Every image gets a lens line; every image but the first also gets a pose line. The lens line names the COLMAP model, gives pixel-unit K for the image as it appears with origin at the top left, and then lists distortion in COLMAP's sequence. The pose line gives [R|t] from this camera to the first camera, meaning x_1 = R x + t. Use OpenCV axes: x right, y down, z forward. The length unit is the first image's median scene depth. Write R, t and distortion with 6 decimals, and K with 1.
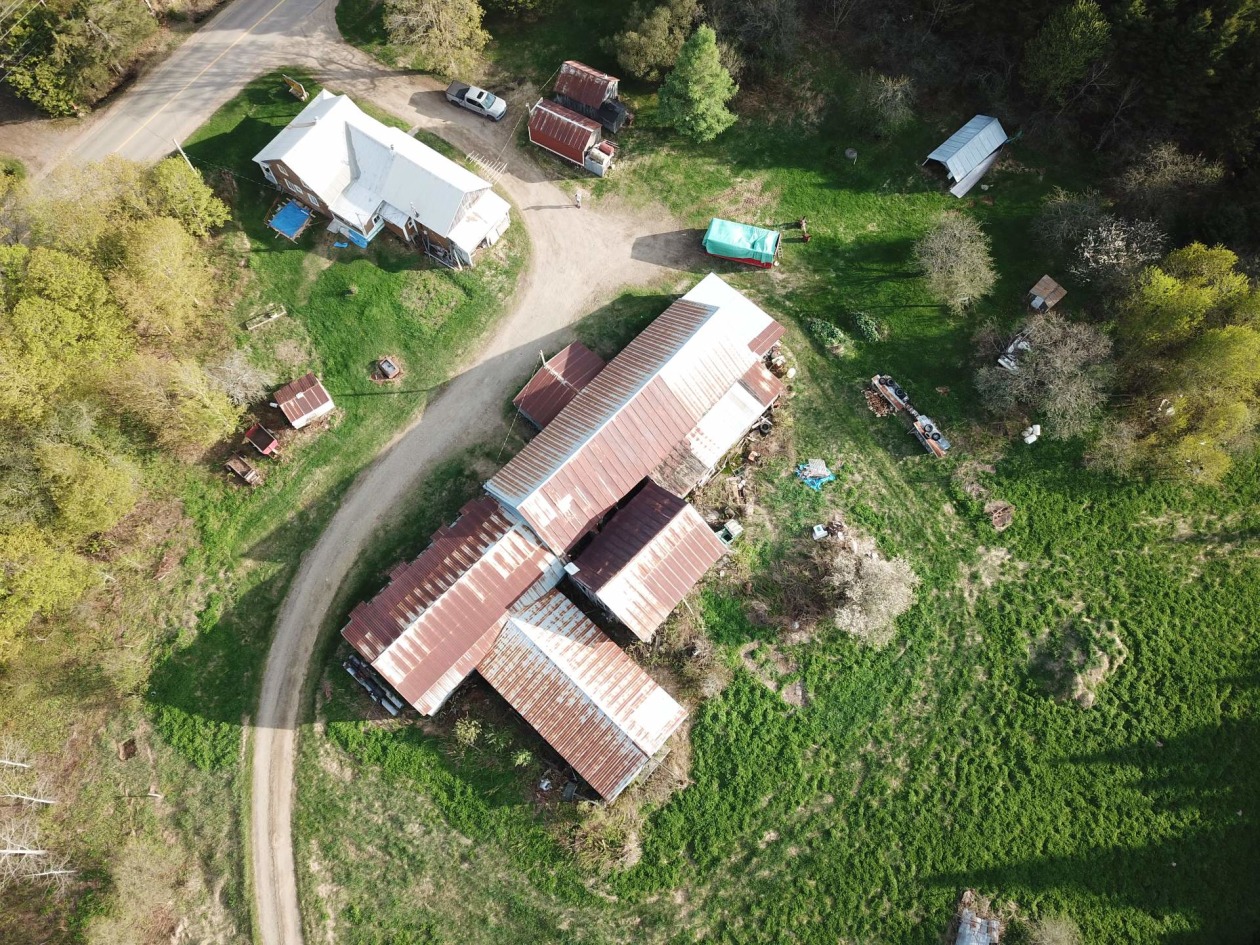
lens RADIAL K [[922.7, 0, 629.2], [0, 922.7, 492.0], [0, 0, 1]] dist [0.045811, -0.125008]
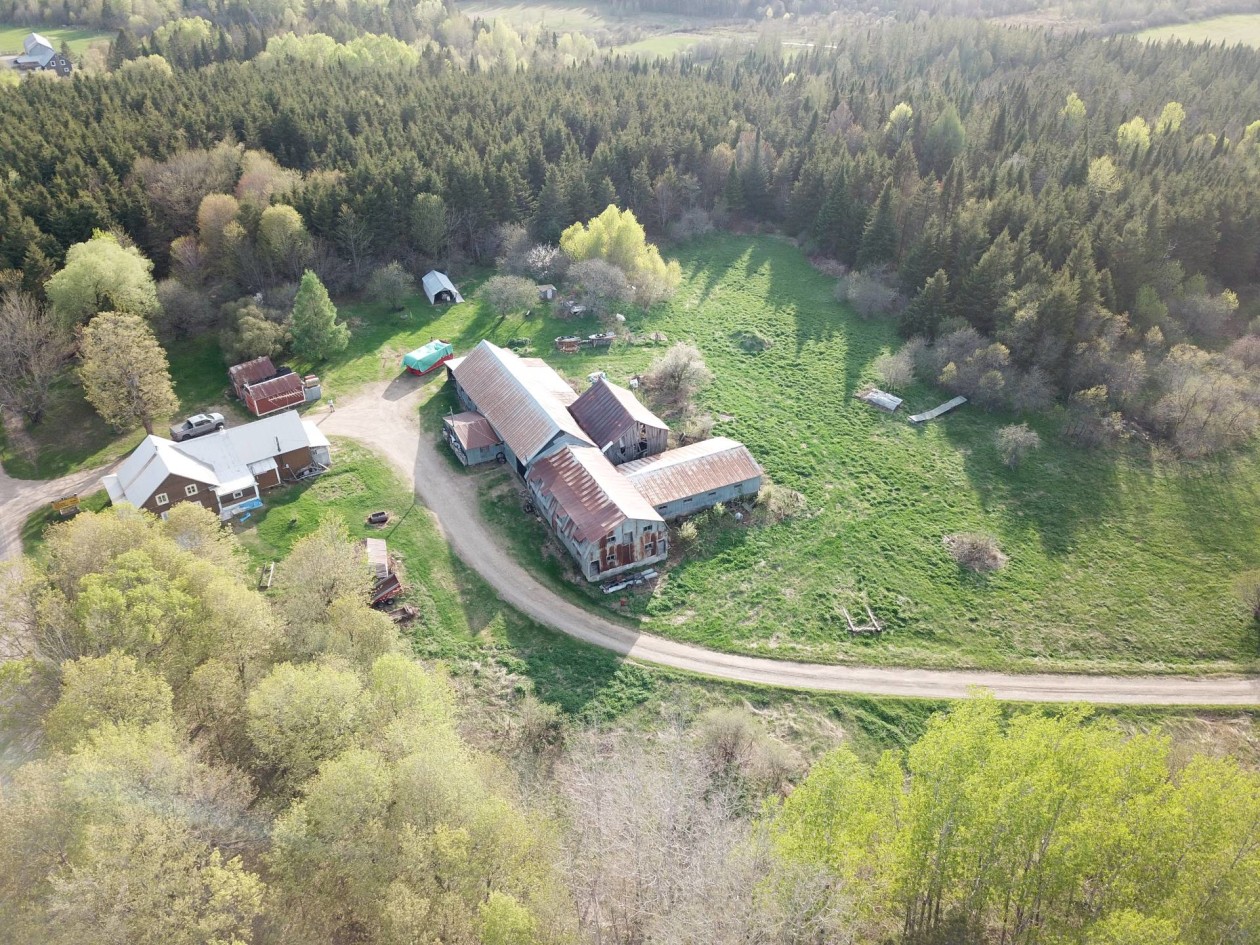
lens RADIAL K [[951.0, 0, 620.4], [0, 951.0, 474.7], [0, 0, 1]] dist [0.007909, 0.003713]
pose [[0.344681, -0.521055, 0.780831, -1.207453], [0.880504, 0.467826, -0.076496, 0.231536], [-0.325435, 0.713891, 0.620042, 0.116894]]
